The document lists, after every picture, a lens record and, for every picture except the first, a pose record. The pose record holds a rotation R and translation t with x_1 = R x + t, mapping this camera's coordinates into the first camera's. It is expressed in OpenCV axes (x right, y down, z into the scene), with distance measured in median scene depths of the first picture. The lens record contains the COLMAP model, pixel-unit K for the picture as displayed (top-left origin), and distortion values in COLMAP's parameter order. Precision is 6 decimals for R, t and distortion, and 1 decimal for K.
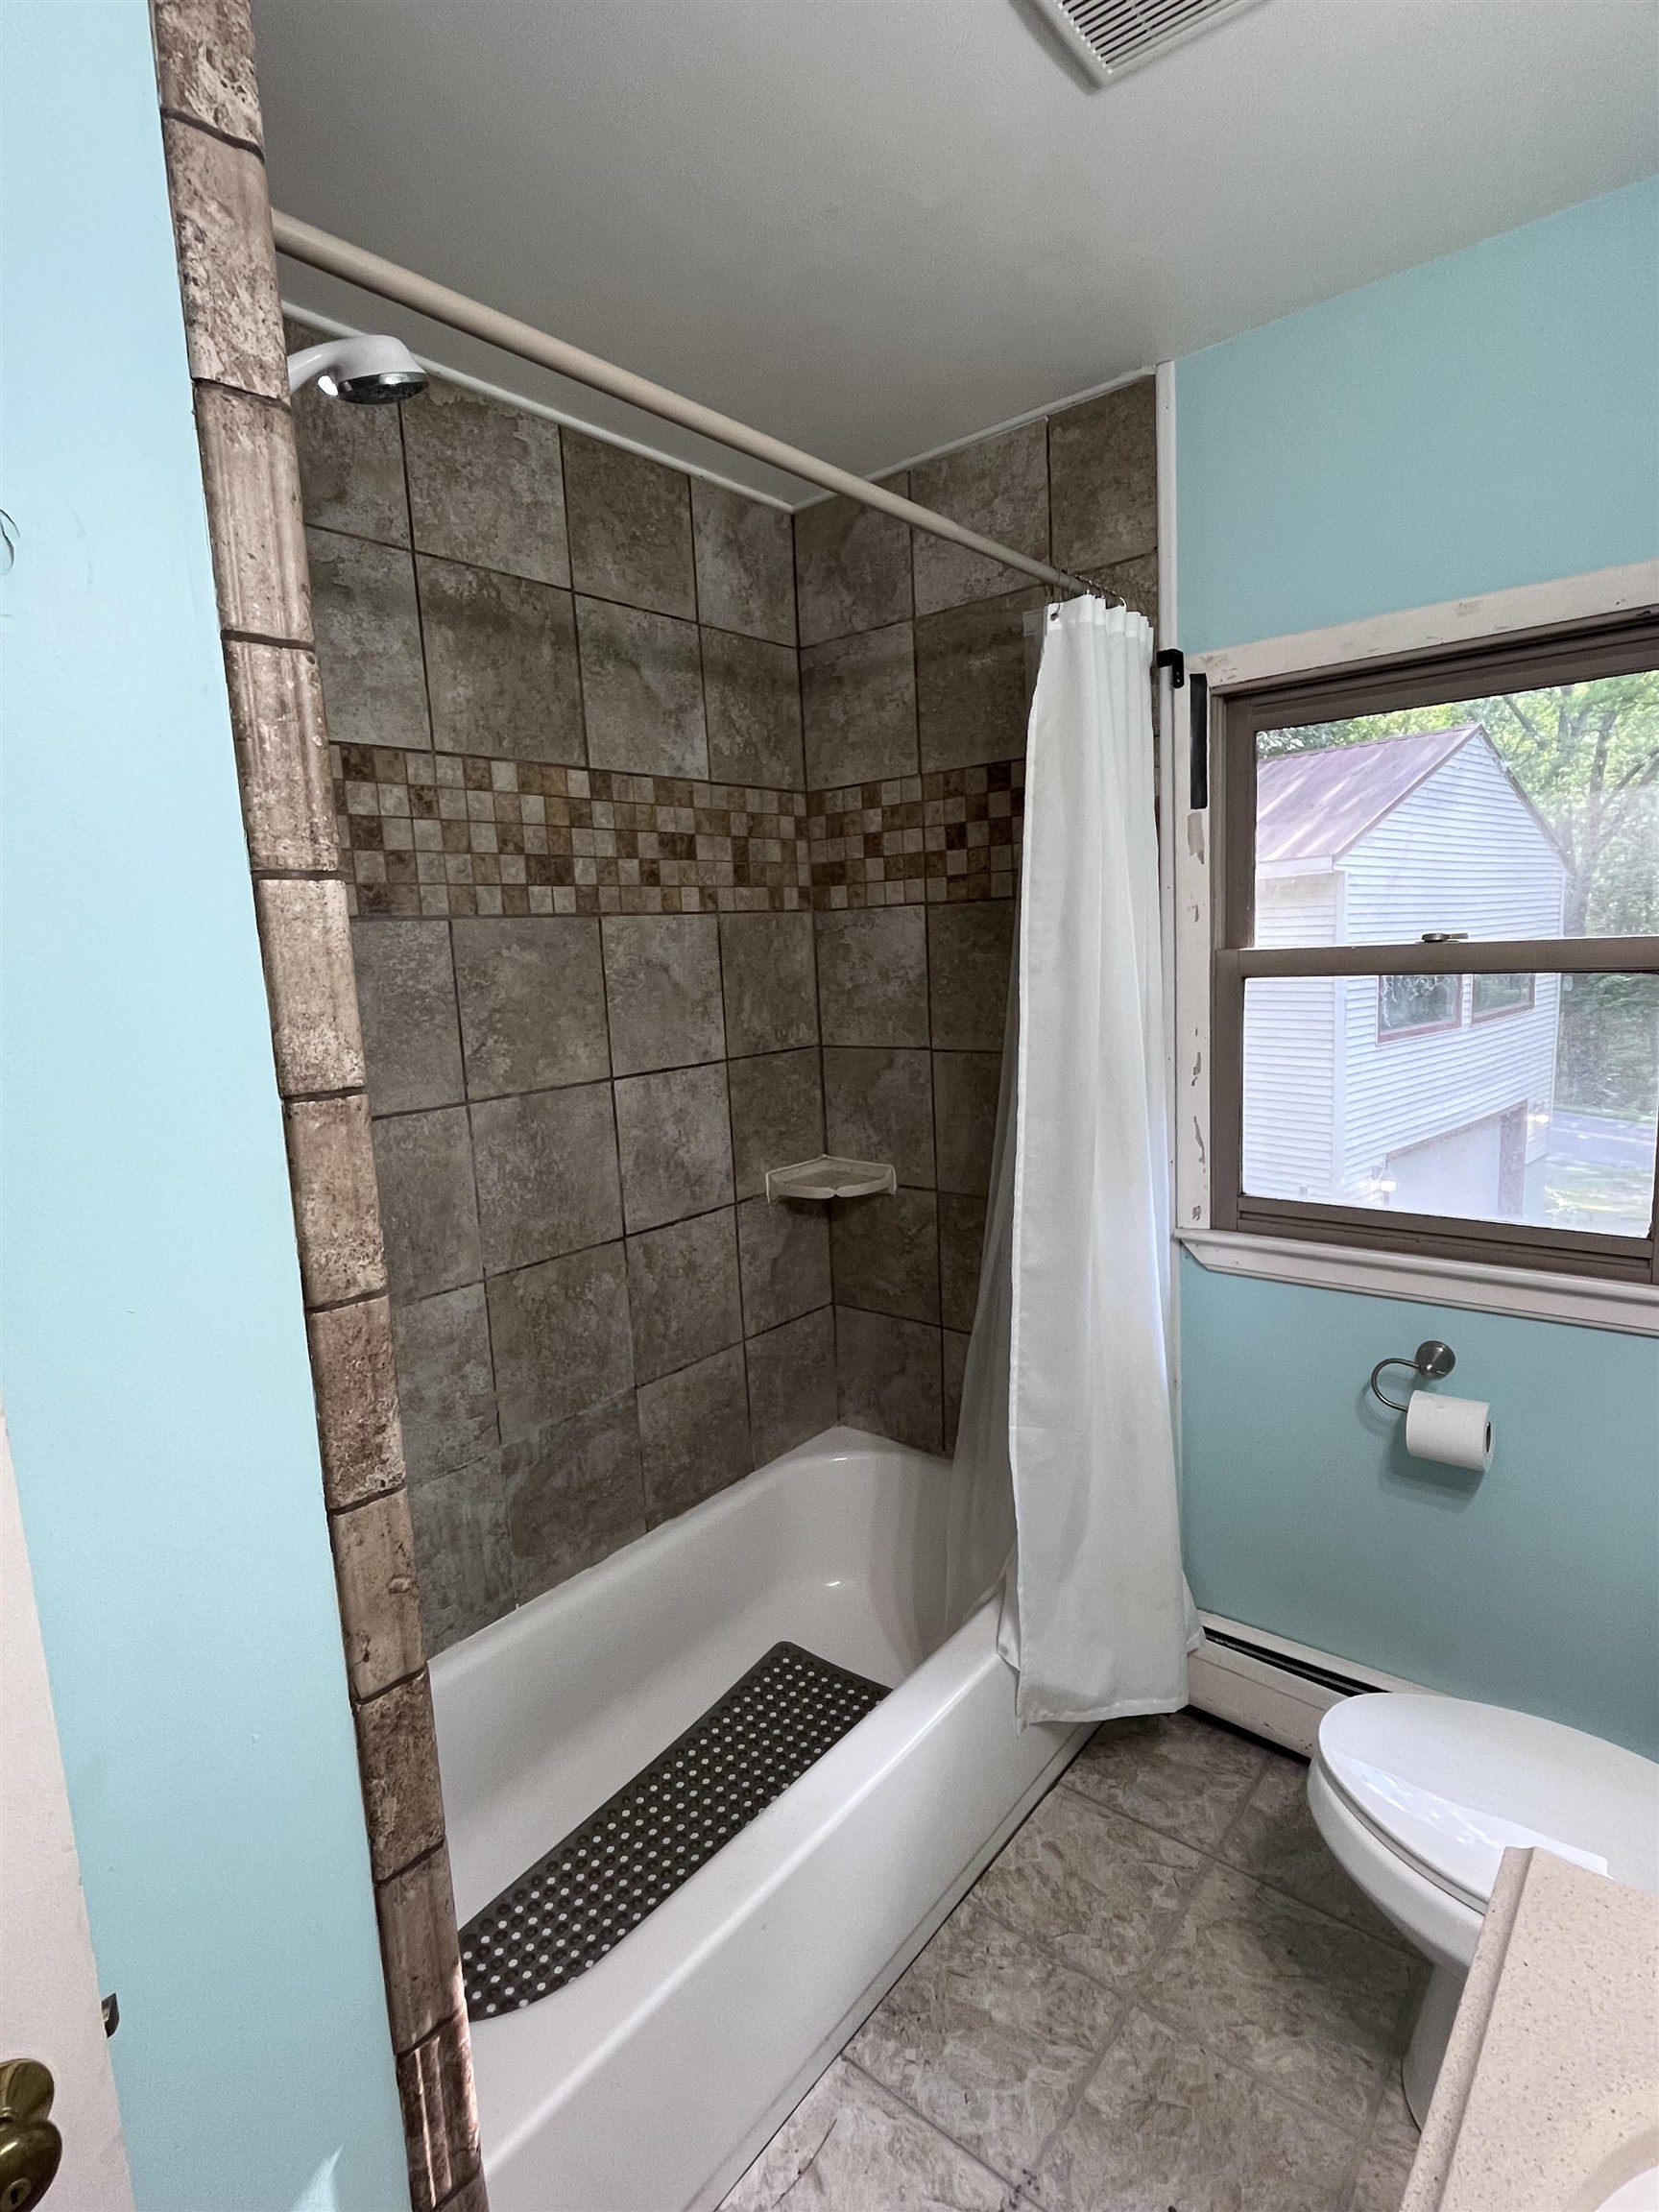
lens RADIAL K [[1100.5, 0, 829.5], [0, 1100.5, 1106.0], [0, 0, 1]] dist [-0.003351, 0.000248]
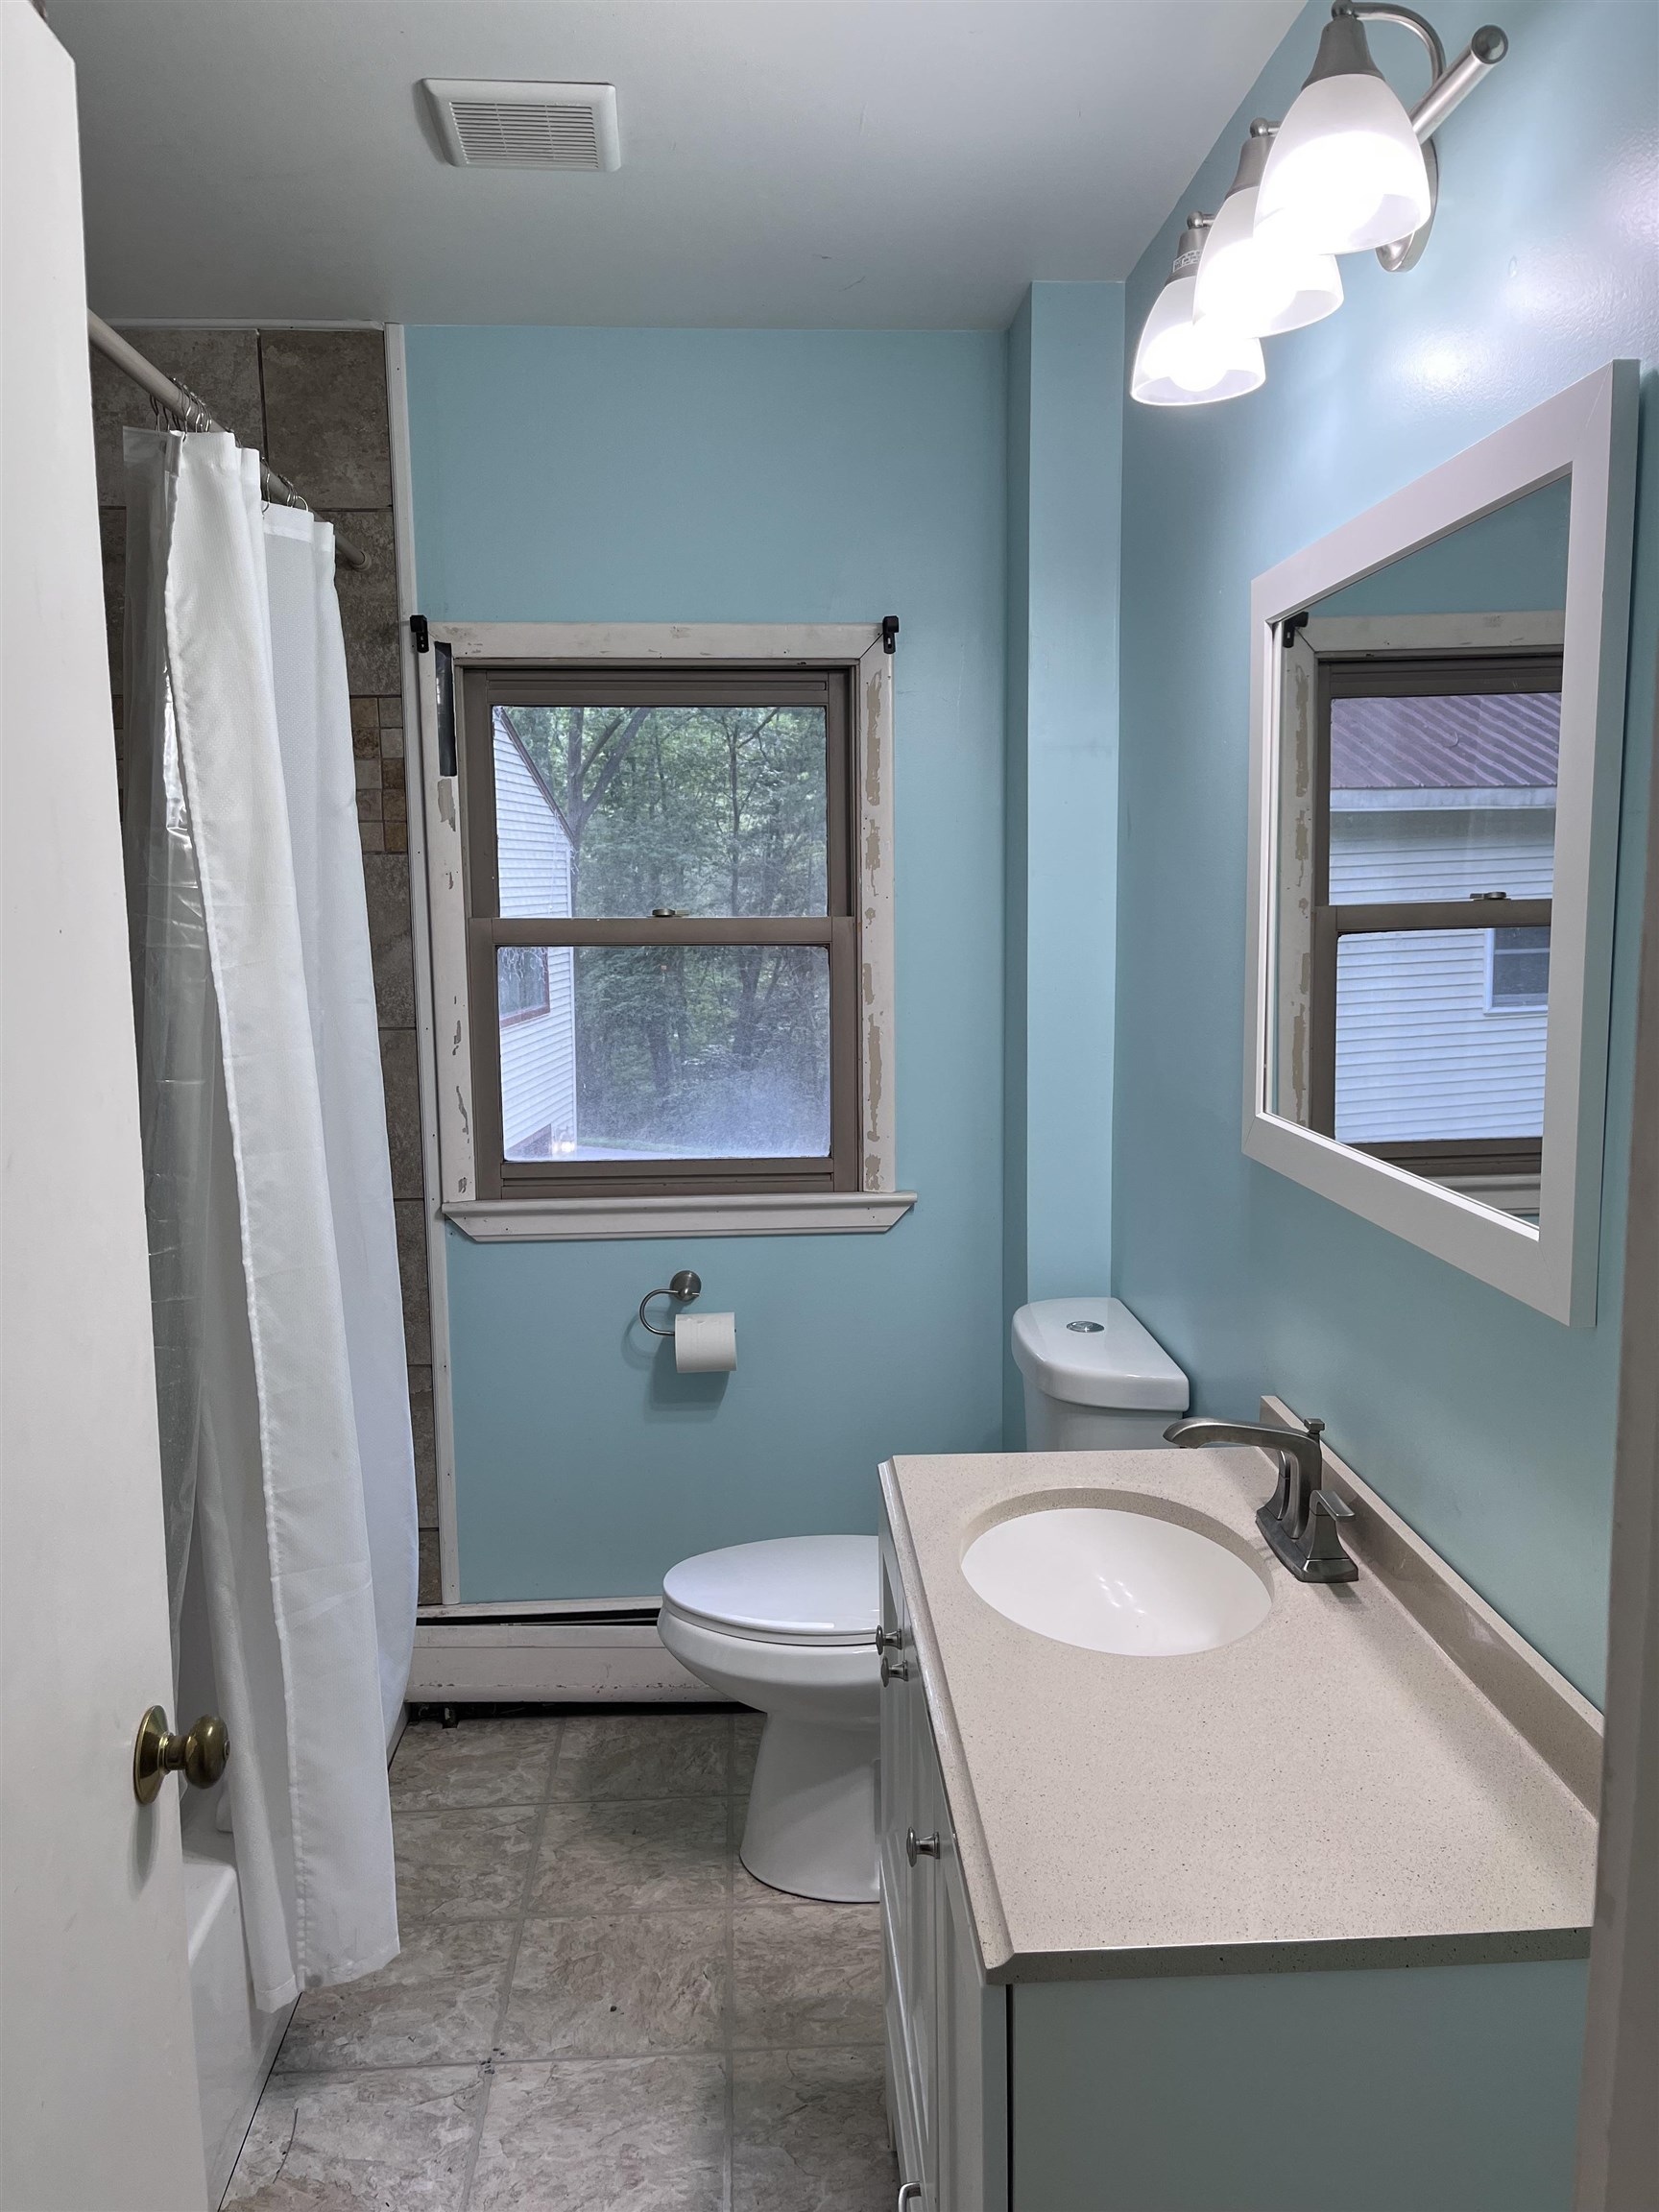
lens RADIAL K [[1681.7, 0, 831.5], [0, 1681.7, 1126.2], [0, 0, 1]] dist [0.075443, -0.104952]
pose [[0.728426, -0.052154, 0.683136, -0.490031], [0.070774, 0.997492, 0.000688, 0.072593], [-0.681459, 0.047847, 0.730290, -0.354759]]
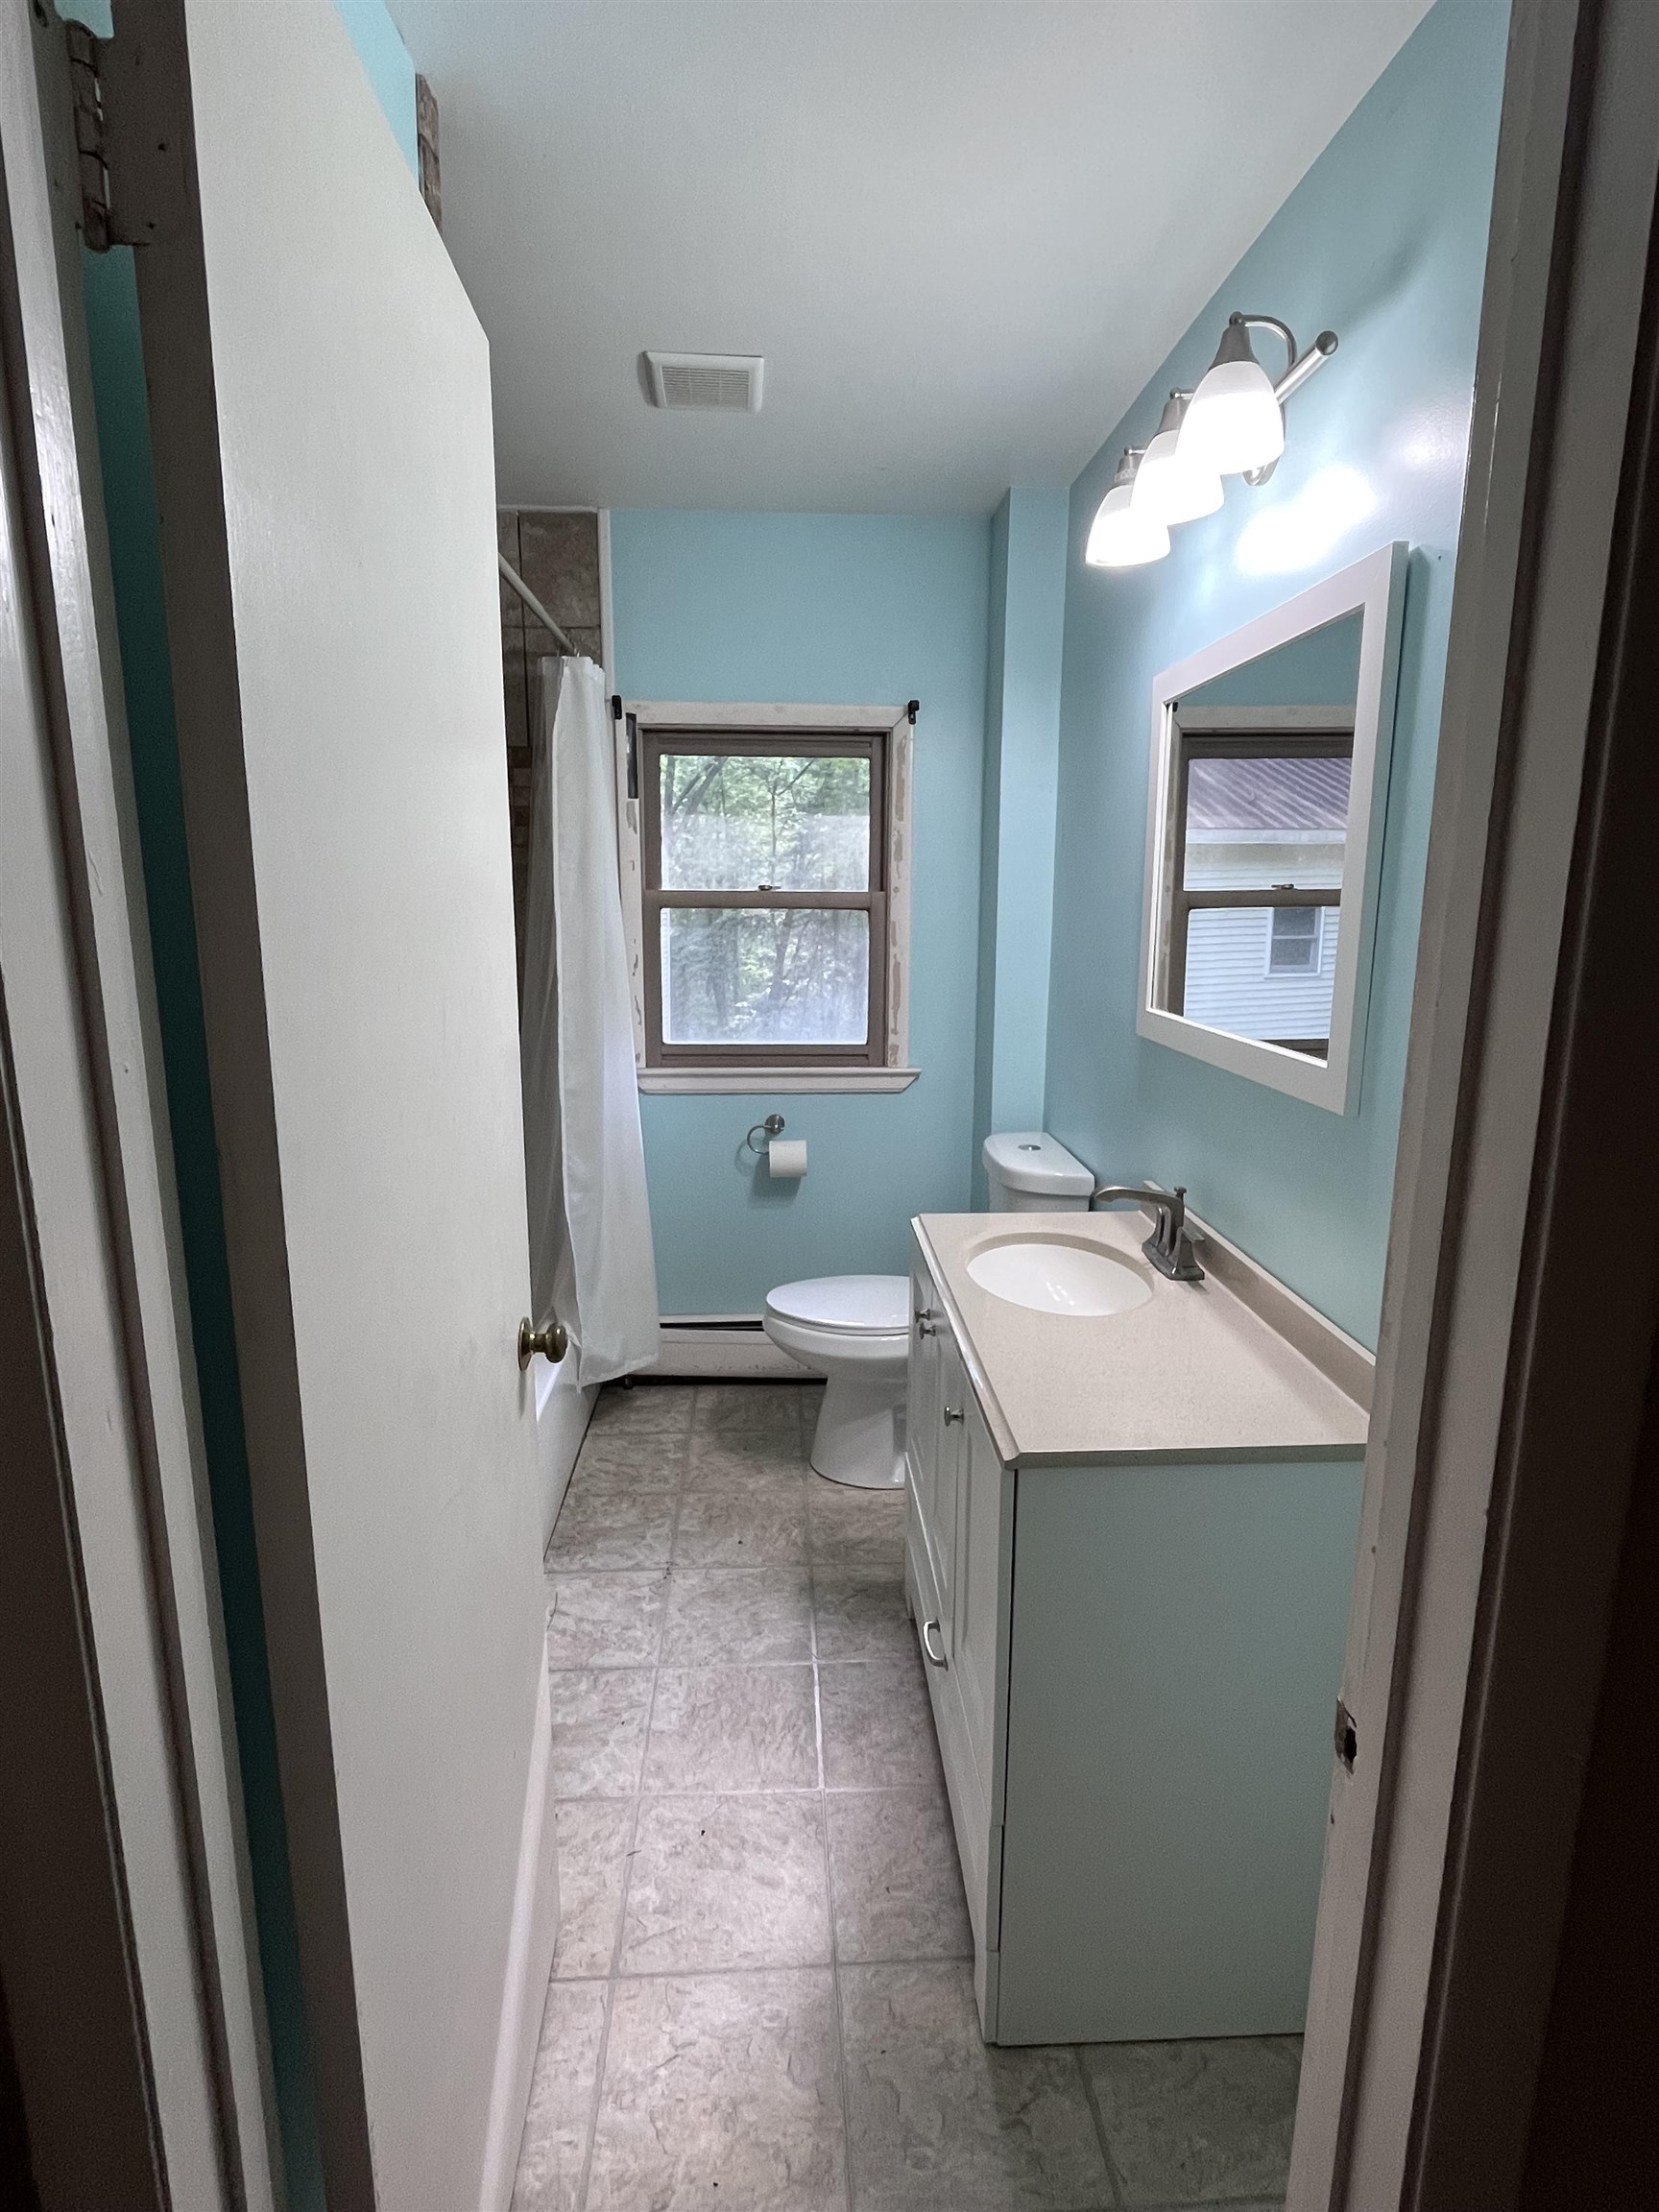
lens RADIAL K [[1108.3, 0, 826.1], [0, 1108.3, 1114.5], [0, 0, 1]] dist [-0.000802, 0.000028]
pose [[0.731026, -0.079452, 0.677708, -0.594735], [0.054946, 0.996827, 0.057595, 0.109908], [-0.680133, -0.004866, 0.733072, -0.373970]]
